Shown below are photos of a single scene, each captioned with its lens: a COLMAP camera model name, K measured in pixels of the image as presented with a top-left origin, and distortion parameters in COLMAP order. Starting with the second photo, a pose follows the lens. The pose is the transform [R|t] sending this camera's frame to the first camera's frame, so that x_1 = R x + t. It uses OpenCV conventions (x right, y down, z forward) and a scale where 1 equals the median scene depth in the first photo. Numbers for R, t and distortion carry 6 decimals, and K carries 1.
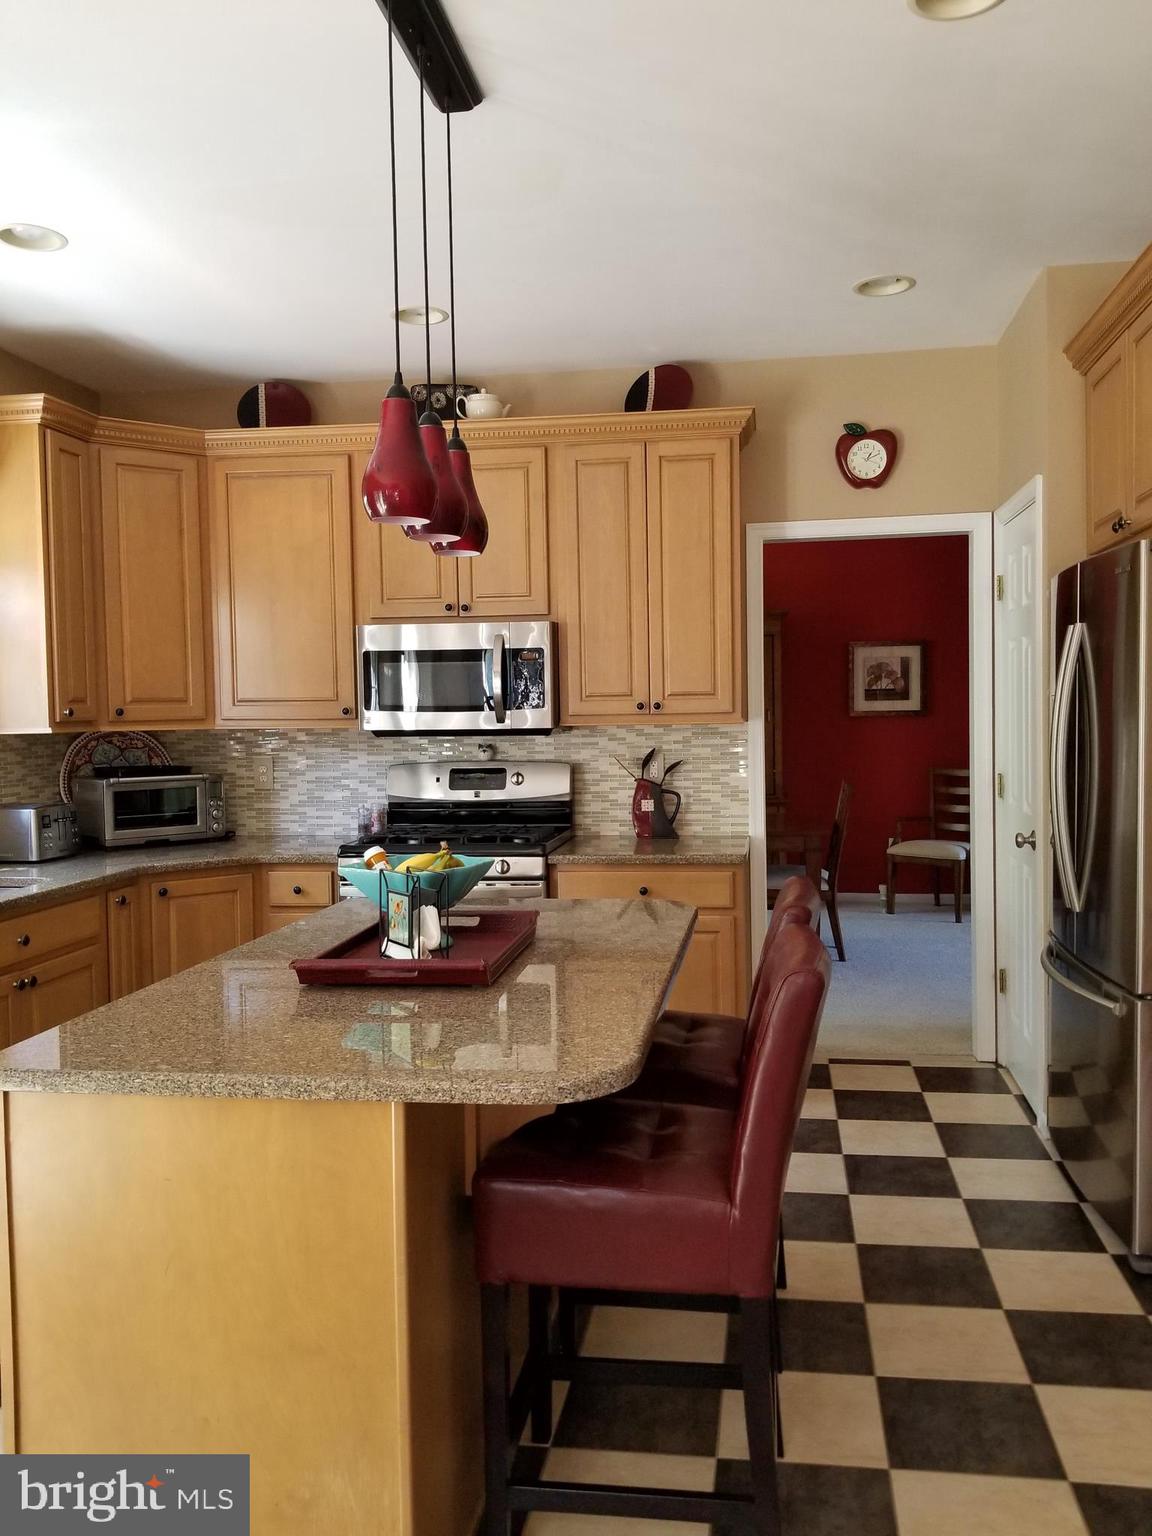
lens RADIAL K [[1198.3, 0, 587.6], [0, 1198.3, 767.1], [0, 0, 1]] dist [0.070158, -0.105694]
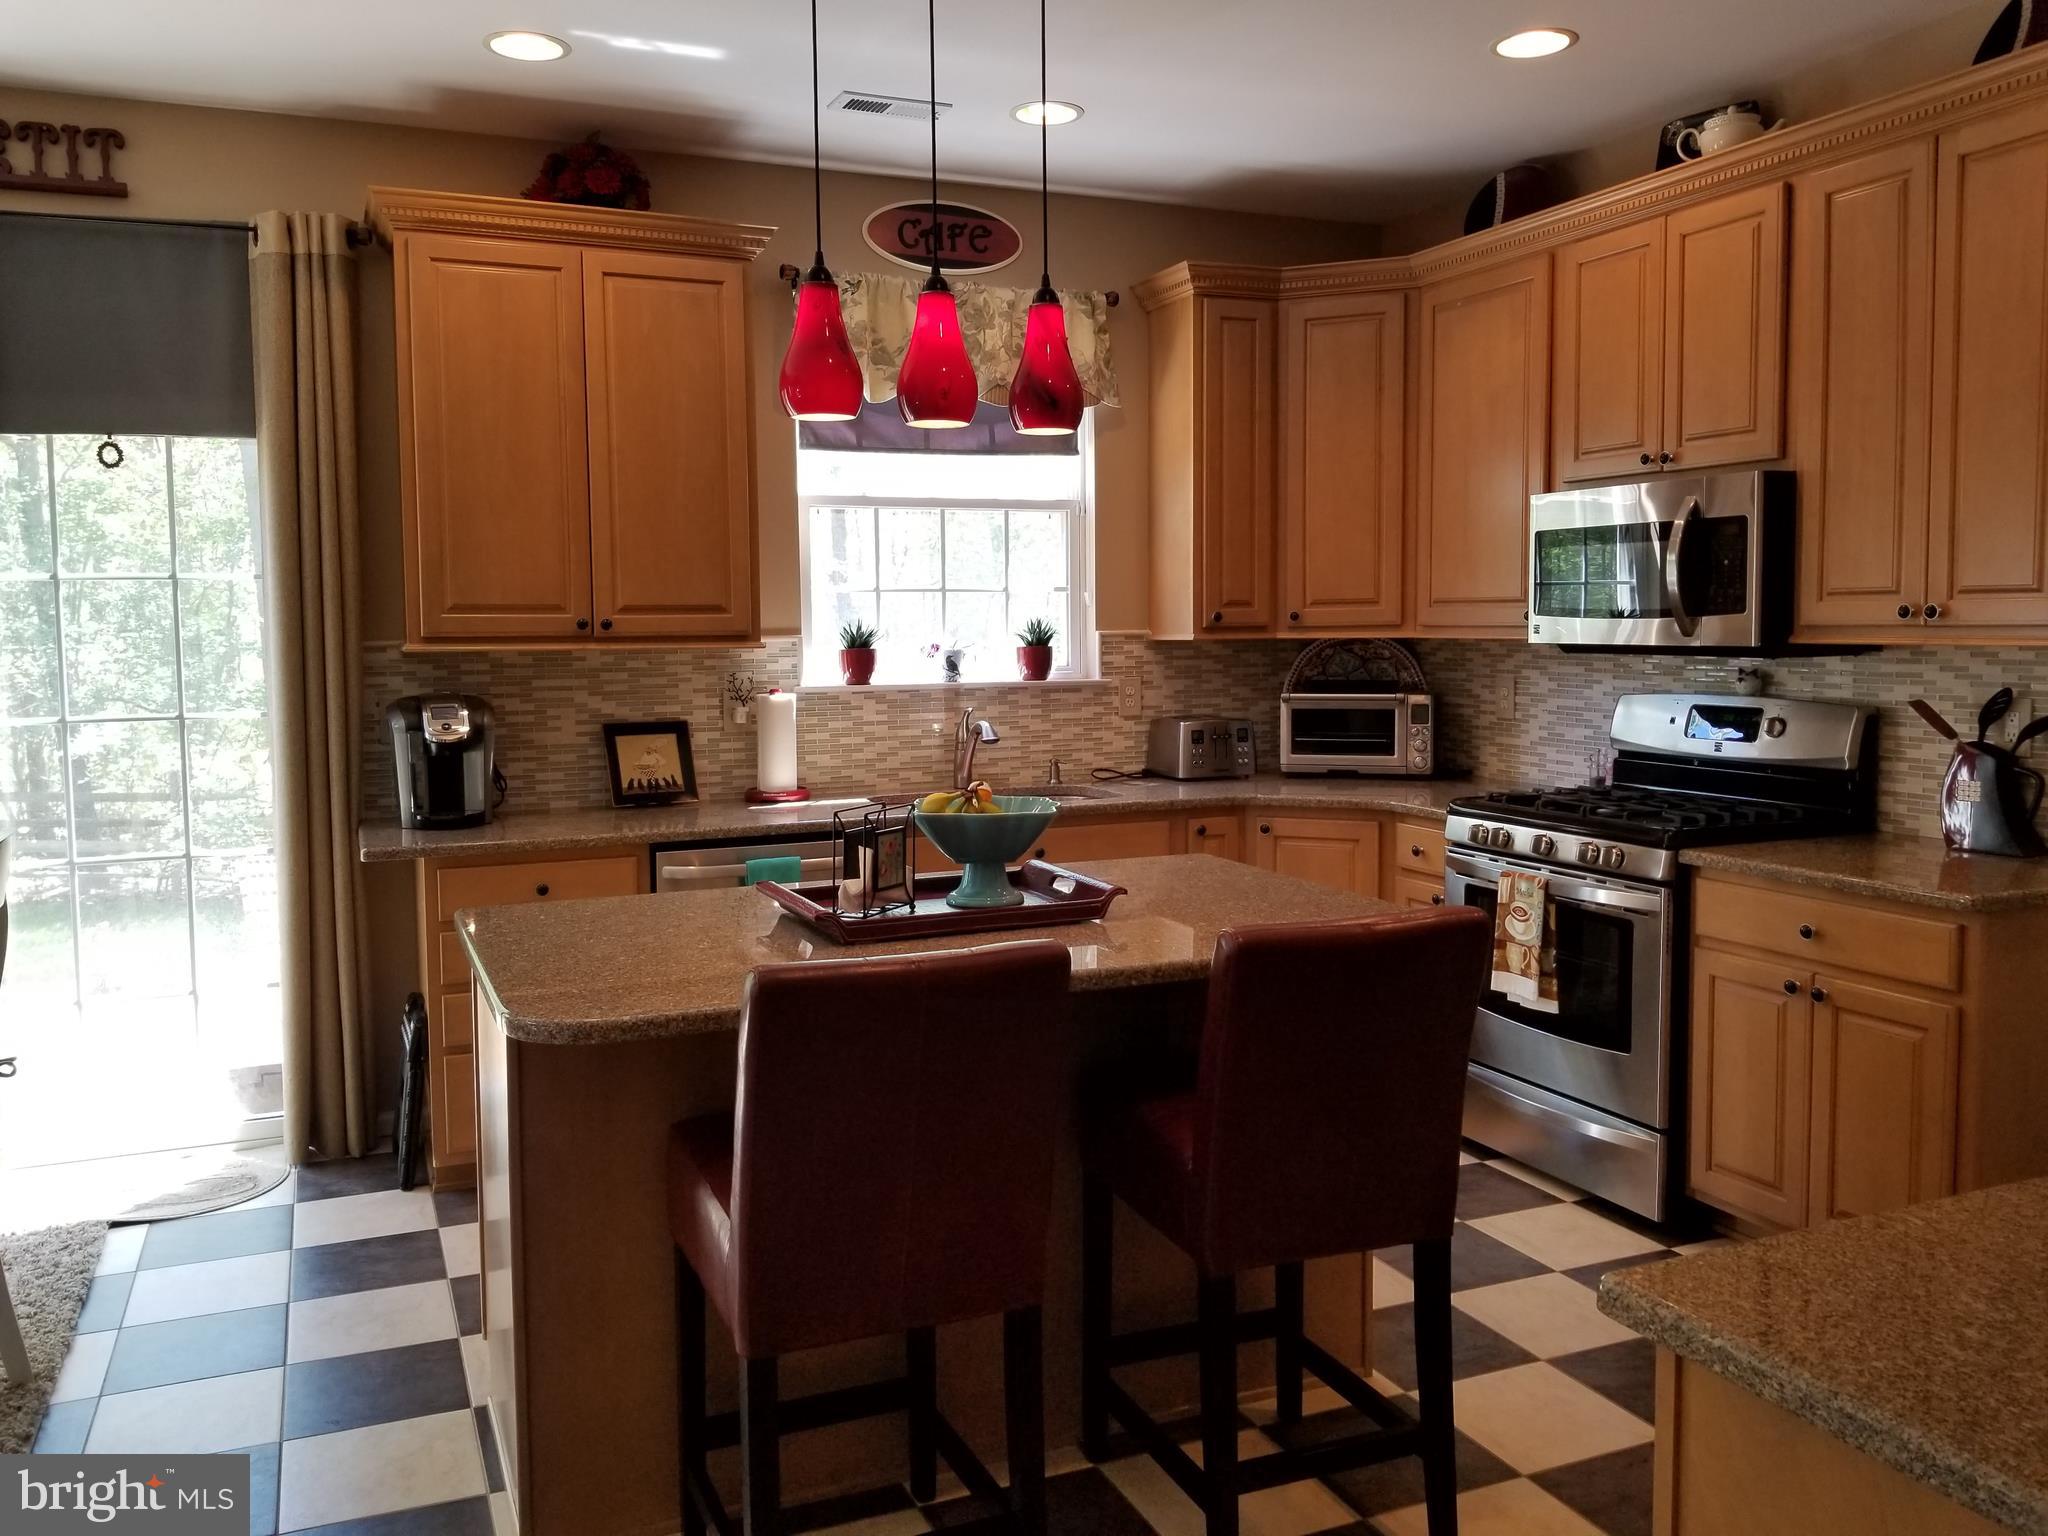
lens RADIAL K [[1597.7, 0, 1037.0], [0, 1597.7, 750.2], [0, 0, 1]] dist [0.070158, -0.105694]
pose [[0.512787, 0.080772, -0.854708, 0.472710], [-0.038865, 0.996728, 0.070876, -0.023258], [0.857635, -0.003126, 0.514249, 0.252373]]
